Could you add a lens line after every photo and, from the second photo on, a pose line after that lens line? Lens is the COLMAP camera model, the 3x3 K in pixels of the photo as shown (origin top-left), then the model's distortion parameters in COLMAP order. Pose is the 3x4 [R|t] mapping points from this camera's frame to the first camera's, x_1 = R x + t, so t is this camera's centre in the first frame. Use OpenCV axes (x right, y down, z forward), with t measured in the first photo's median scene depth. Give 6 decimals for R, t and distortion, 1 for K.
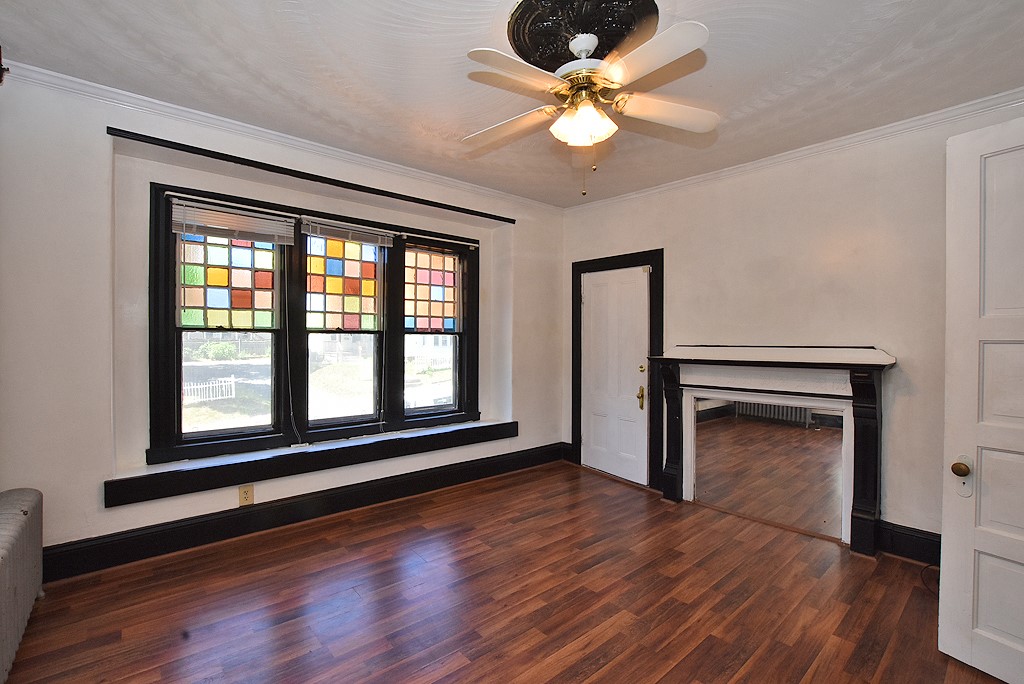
lens RADIAL K [[459.0, 0, 500.6], [0, 459.0, 340.3], [0, 0, 1]] dist [-0.054502, 0.014309]
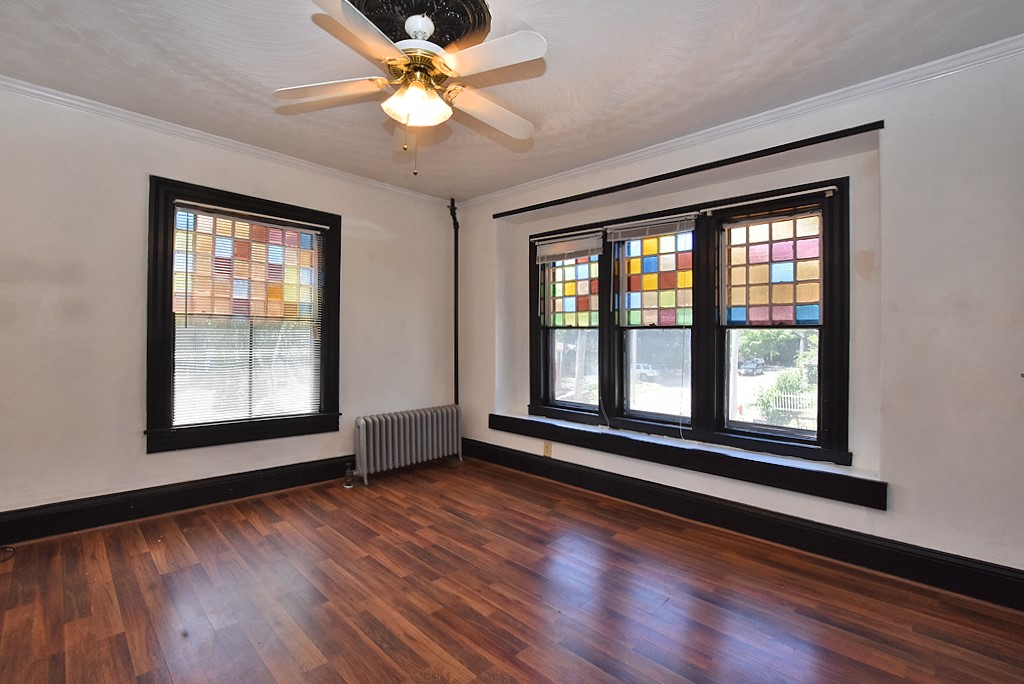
lens RADIAL K [[459.0, 0, 500.6], [0, 459.0, 340.3], [0, 0, 1]] dist [-0.054502, 0.014309]
pose [[0.077865, 0.000200, -0.996964, 0.645913], [-0.018260, 0.999833, -0.001225, 0.017216], [0.996797, 0.018300, 0.077856, 0.605510]]
